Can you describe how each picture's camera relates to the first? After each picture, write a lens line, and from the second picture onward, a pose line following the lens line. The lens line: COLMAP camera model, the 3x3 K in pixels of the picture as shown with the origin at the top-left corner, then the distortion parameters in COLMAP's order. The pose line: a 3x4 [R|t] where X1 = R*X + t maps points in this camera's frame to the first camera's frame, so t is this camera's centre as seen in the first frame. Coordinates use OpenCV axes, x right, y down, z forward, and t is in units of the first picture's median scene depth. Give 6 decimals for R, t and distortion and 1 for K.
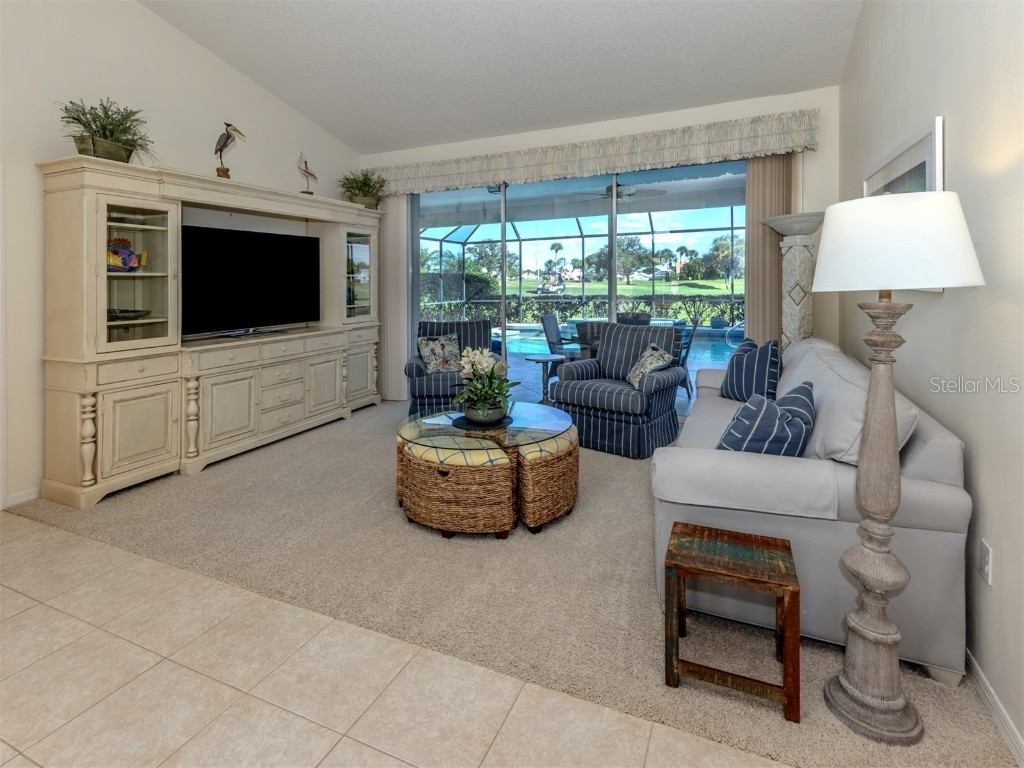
lens RADIAL K [[542.7, 0, 485.1], [0, 542.7, 286.2], [0, 0, 1]] dist [0.012912, -0.002540]
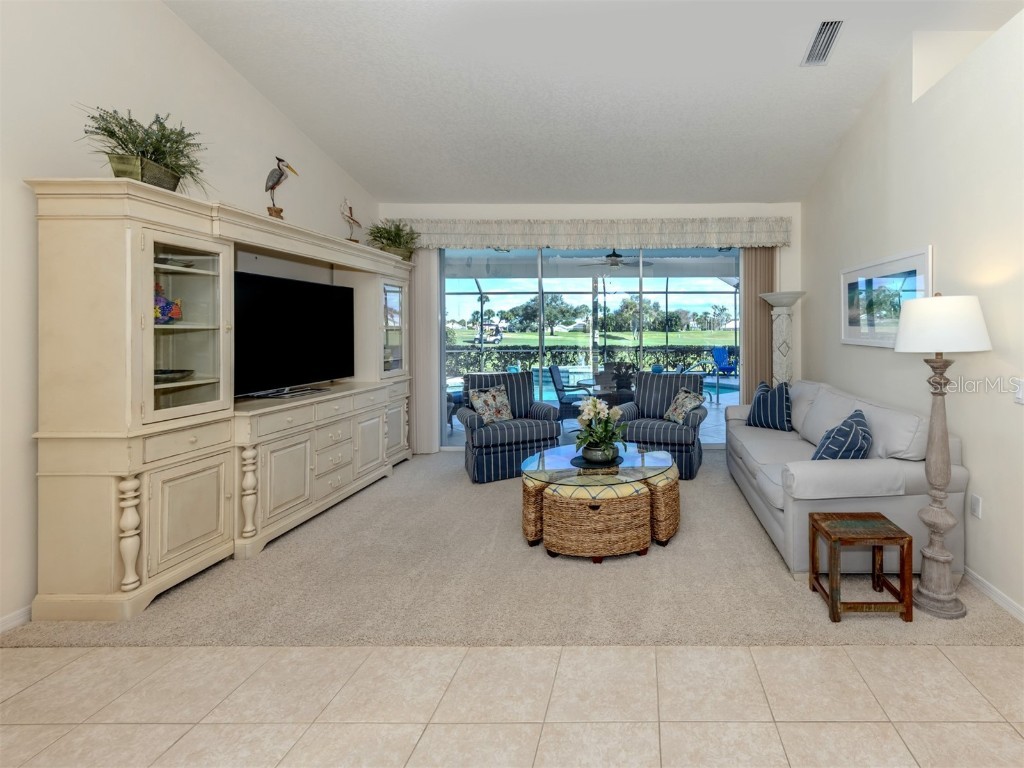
lens RADIAL K [[534.6, 0, 549.0], [0, 534.6, 331.2], [0, 0, 1]] dist [0.013763, -0.003842]
pose [[0.901544, 0.009611, 0.432582, -0.500632], [-0.009281, 0.999953, -0.002875, -0.018371], [-0.432589, -0.001423, 0.901590, 0.017074]]
